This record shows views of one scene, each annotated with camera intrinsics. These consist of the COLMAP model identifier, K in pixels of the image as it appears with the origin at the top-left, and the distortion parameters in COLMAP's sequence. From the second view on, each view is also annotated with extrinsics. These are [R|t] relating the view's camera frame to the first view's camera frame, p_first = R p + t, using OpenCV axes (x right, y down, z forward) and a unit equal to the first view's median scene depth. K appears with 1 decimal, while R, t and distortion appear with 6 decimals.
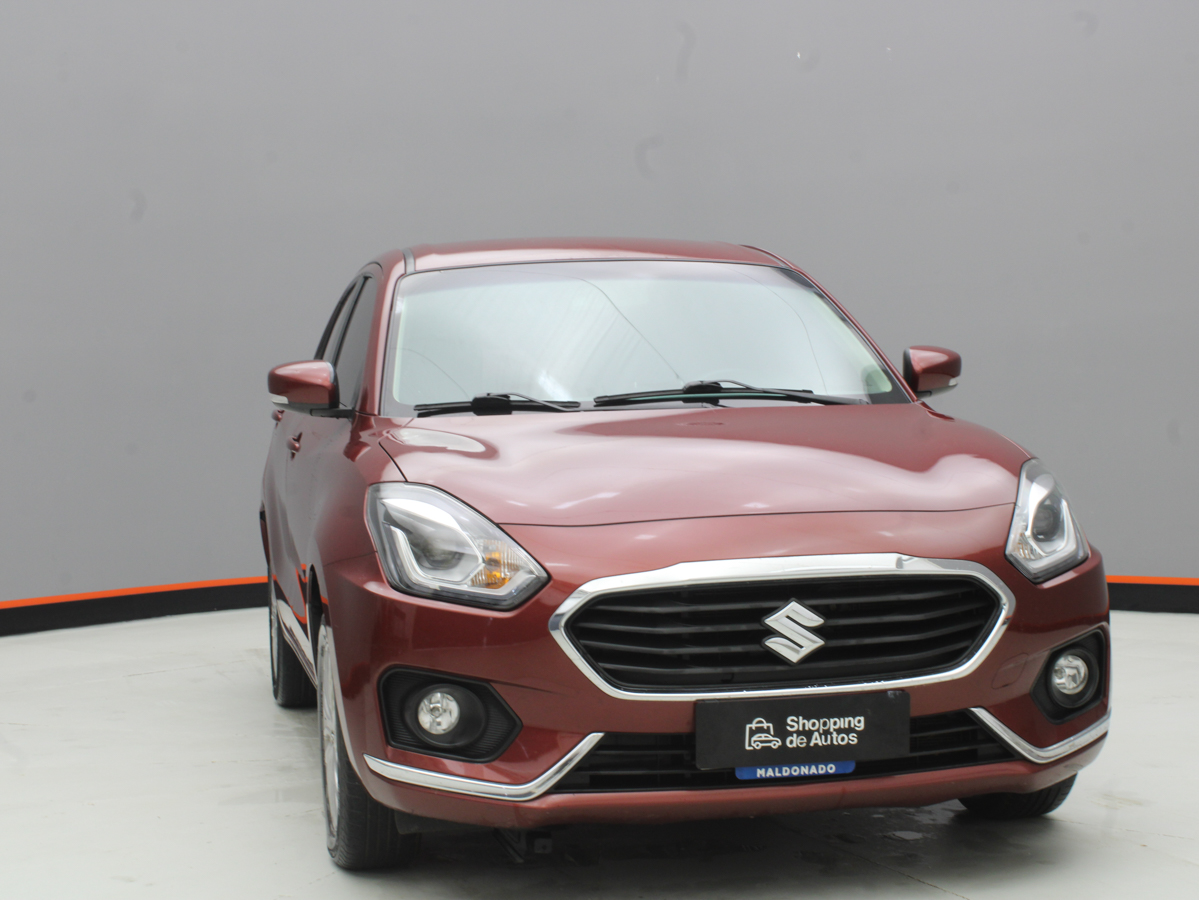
lens RADIAL K [[1890.8, 0, 599.5], [0, 1890.8, 450.0], [0, 0, 1]] dist [-0.012259, -0.040339]
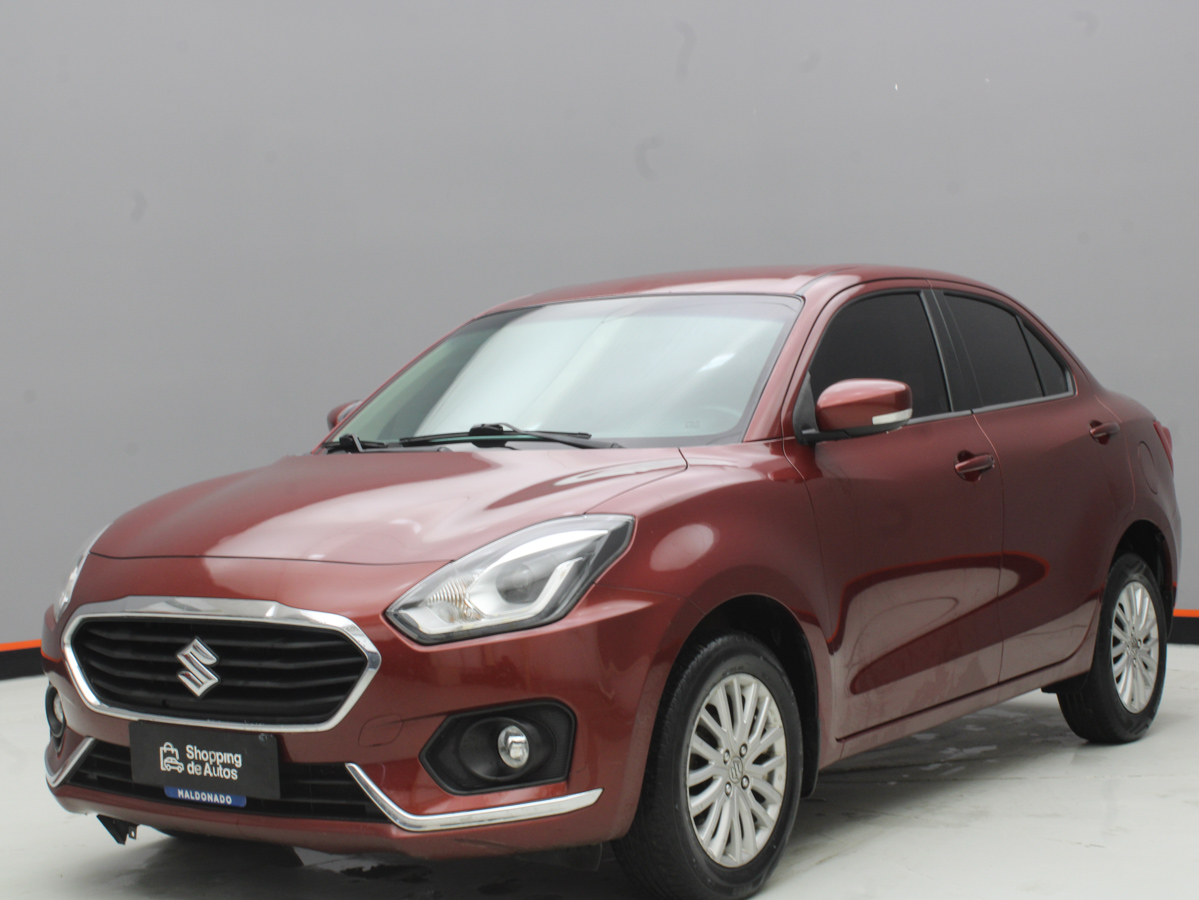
lens RADIAL K [[1890.8, 0, 599.5], [0, 1890.8, 450.0], [0, 0, 1]] dist [-0.012259, -0.040339]
pose [[0.695879, 0.013834, -0.718026, 1.034311], [-0.009551, 0.999904, 0.010010, -0.041139], [0.718096, -0.000108, 0.695944, 0.412717]]
